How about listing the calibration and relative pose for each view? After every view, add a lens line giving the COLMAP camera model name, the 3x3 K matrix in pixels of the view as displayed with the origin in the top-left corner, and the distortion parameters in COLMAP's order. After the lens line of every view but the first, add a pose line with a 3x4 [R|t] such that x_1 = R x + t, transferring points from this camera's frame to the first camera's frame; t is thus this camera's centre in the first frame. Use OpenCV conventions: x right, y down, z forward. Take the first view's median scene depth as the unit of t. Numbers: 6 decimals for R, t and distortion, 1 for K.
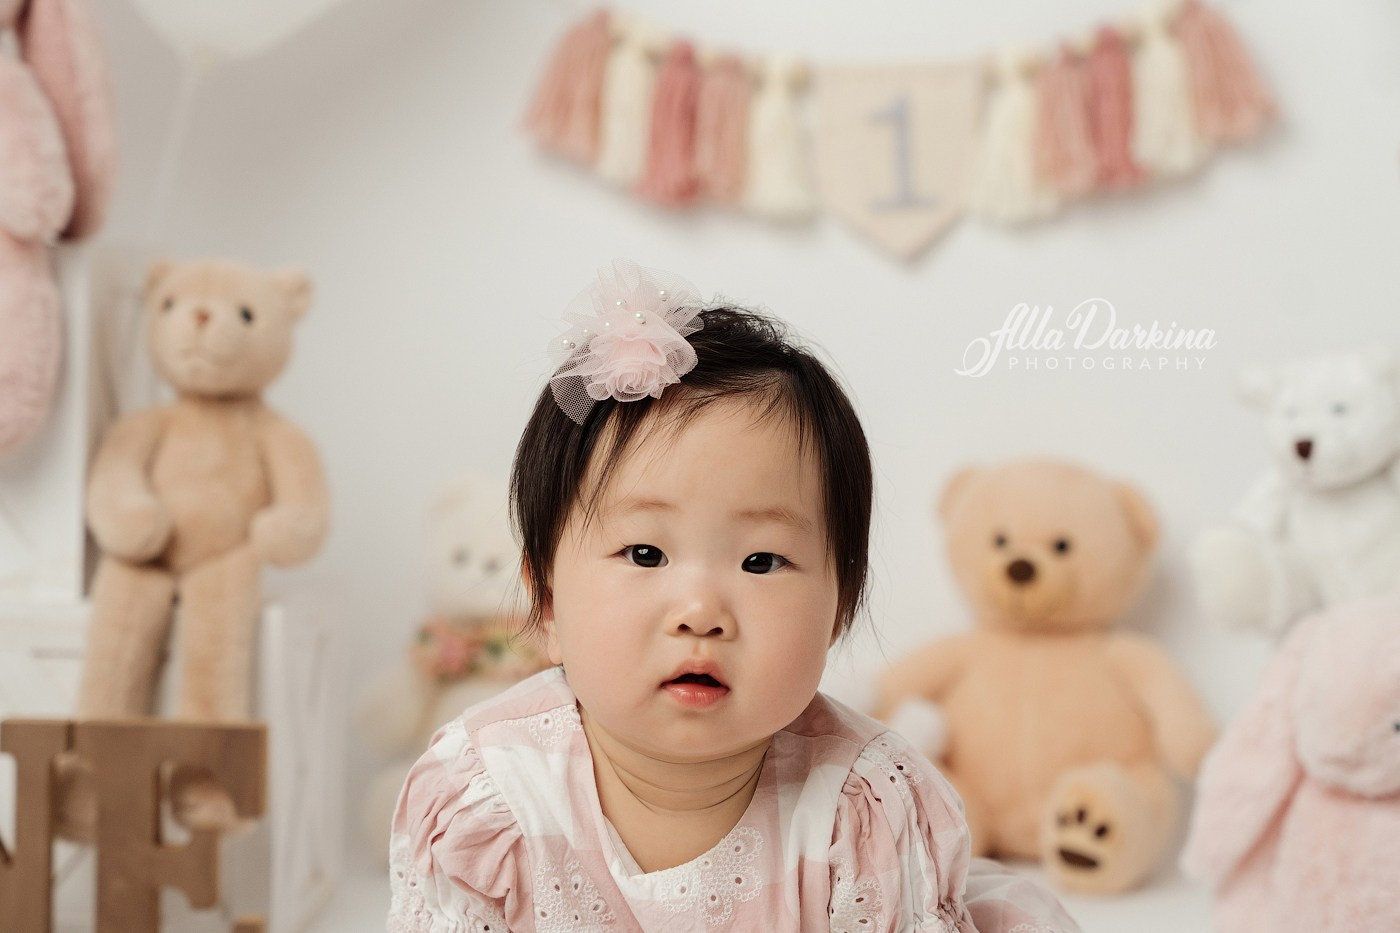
lens RADIAL K [[3222.8, 0, 721.1], [0, 3222.8, 406.1], [0, 0, 1]] dist [-0.017853, 0.000000]
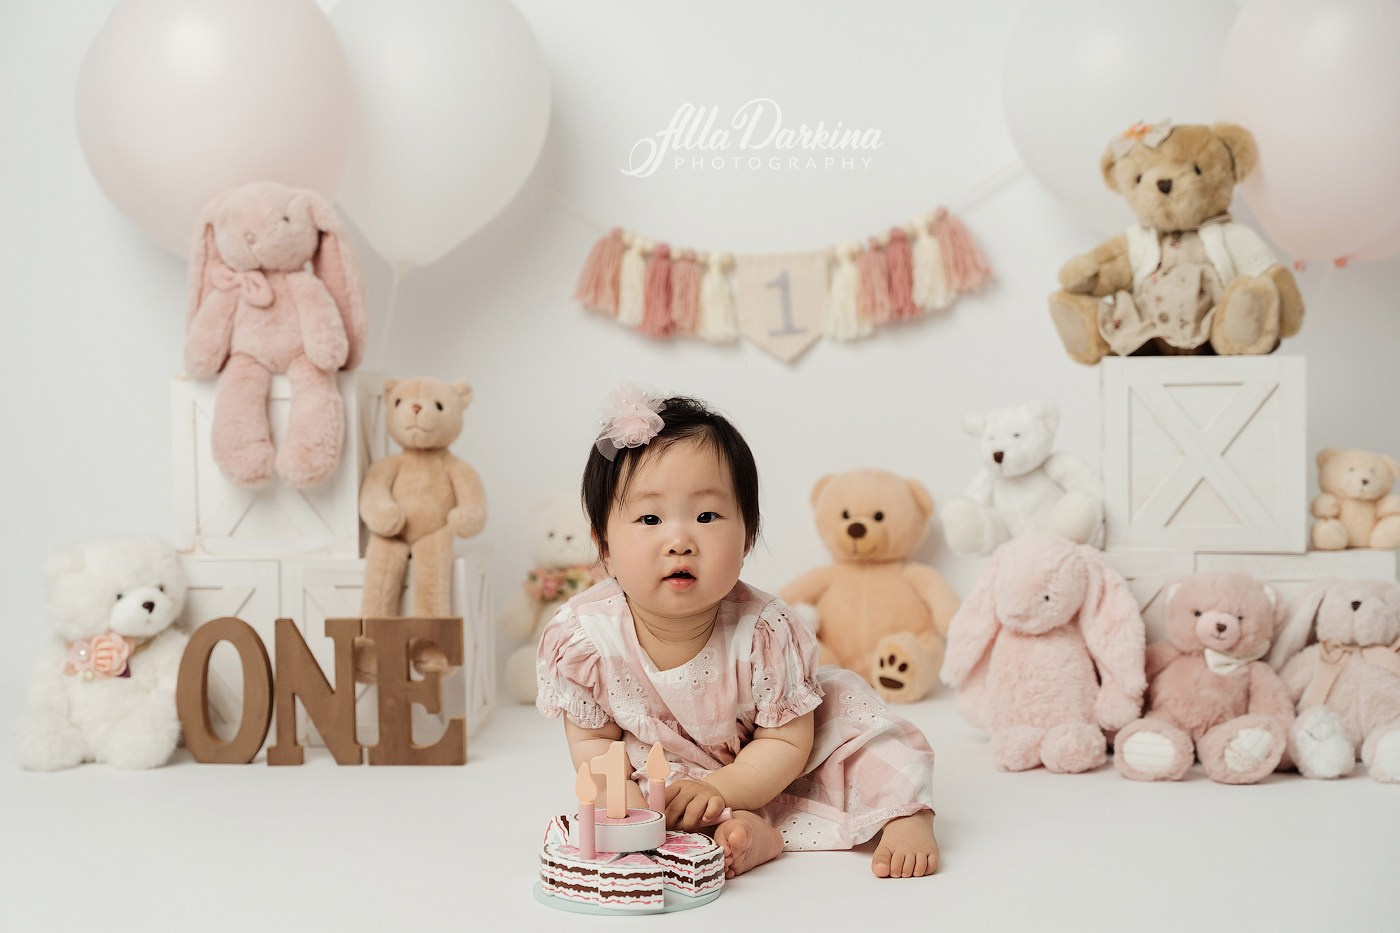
lens RADIAL K [[2172.7, 0, 649.8], [0, 2172.7, 500.6], [0, 0, 1]] dist [0.034153, 0.000000]
pose [[0.999202, -0.034954, -0.019338, -0.000336], [0.035347, 0.999167, 0.020370, 0.005586], [0.018610, -0.021037, 0.999605, -0.278846]]
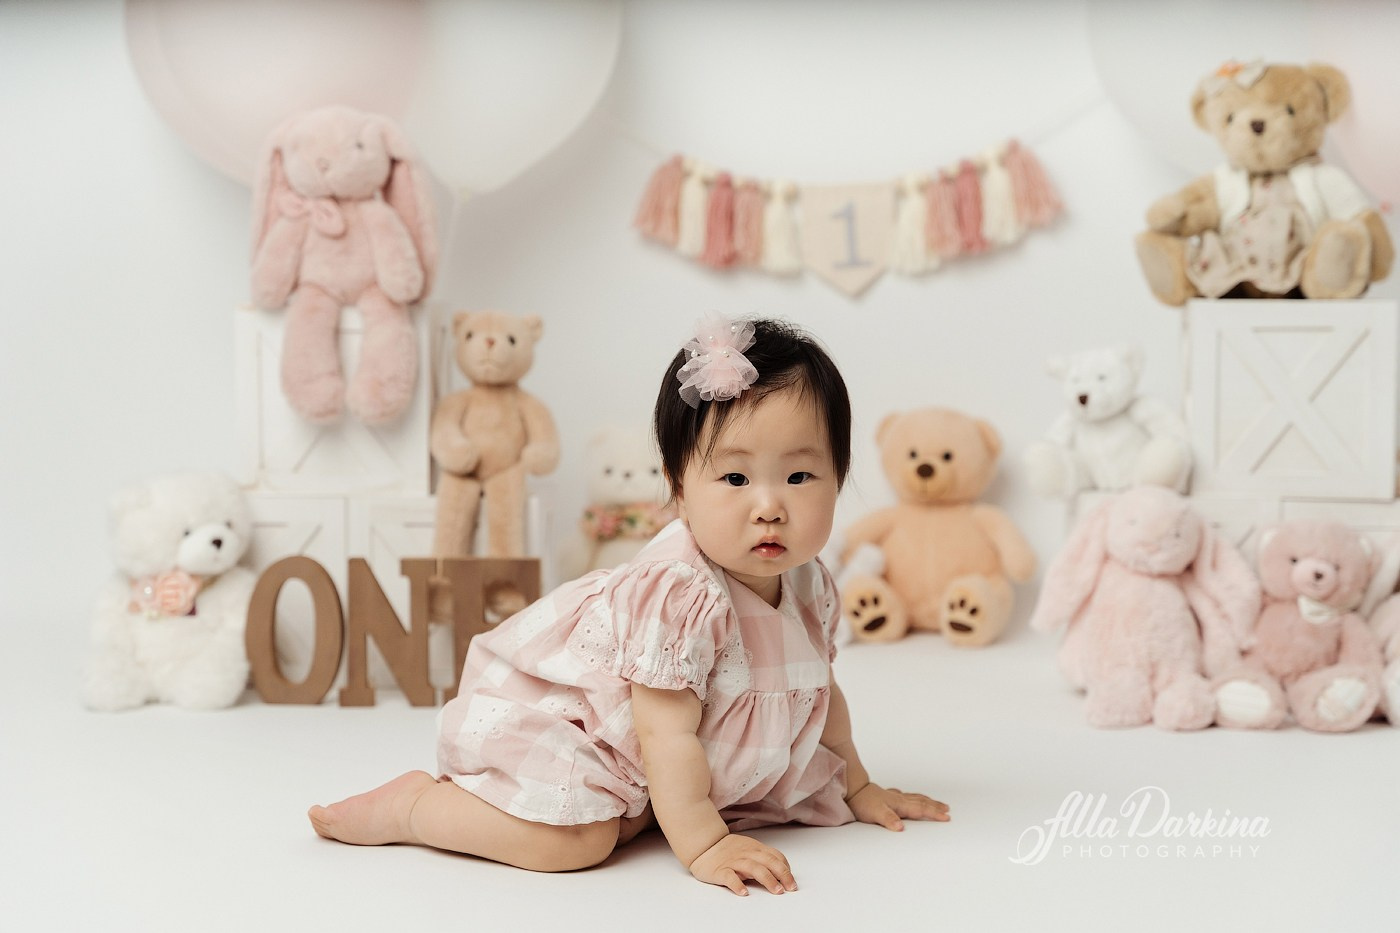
lens RADIAL K [[2340.3, 0, 697.3], [0, 2340.3, 473.7], [0, 0, 1]] dist [0.046935, 0.000000]
pose [[0.999548, -0.023762, 0.018396, -0.066828], [0.022940, 0.998781, 0.043696, -0.007999], [-0.019412, -0.043255, 0.998875, -0.346495]]
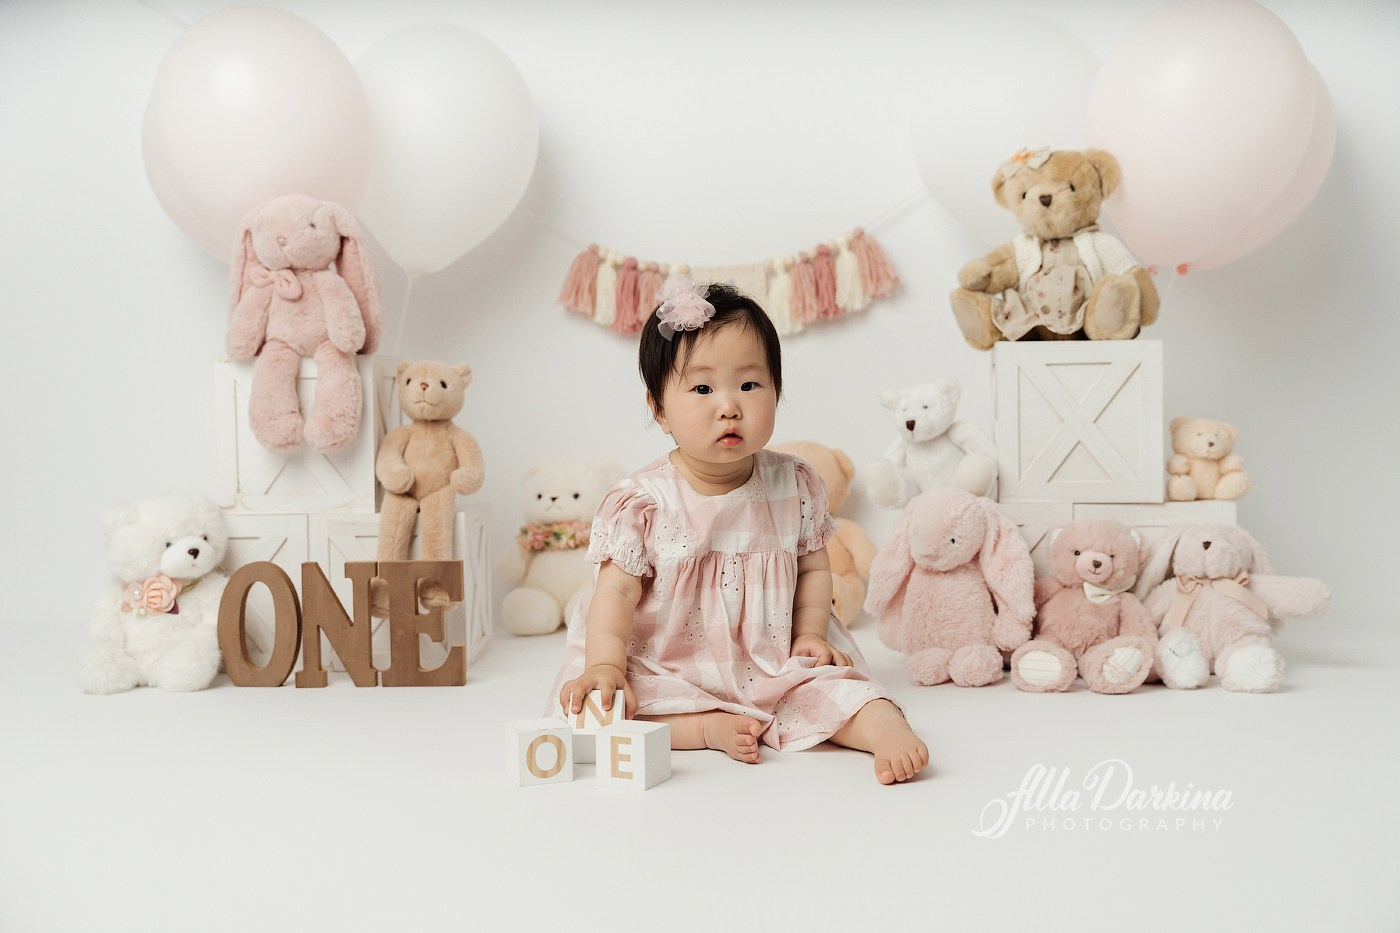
lens RADIAL K [[1655.5, 0, 699.3], [0, 1655.5, 461.1], [0, 0, 1]] dist [0.018264, 0.000000]
pose [[0.998877, -0.038617, 0.027456, -0.001838], [0.038565, 0.999253, 0.002438, 0.029436], [-0.027529, -0.001377, 0.999620, -0.167113]]
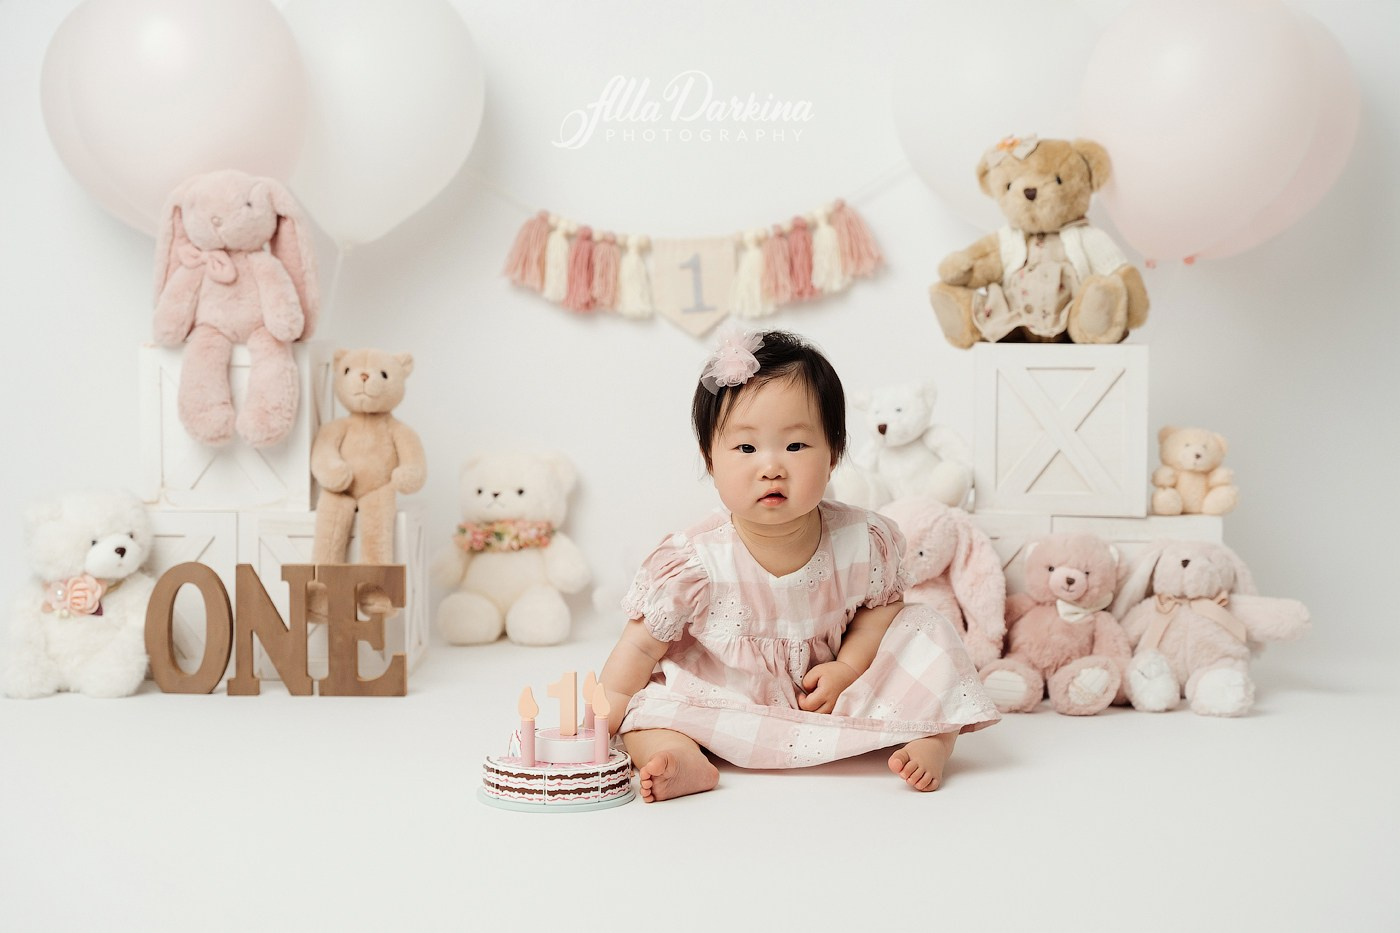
lens RADIAL K [[2251.3, 0, 702.5], [0, 2251.3, 486.3], [0, 0, 1]] dist [0.032221, 0.000000]
pose [[0.998692, -0.020490, 0.046841, -0.009729], [0.018801, 0.999167, 0.036230, -0.004910], [-0.047544, -0.035302, 0.998245, -0.482102]]
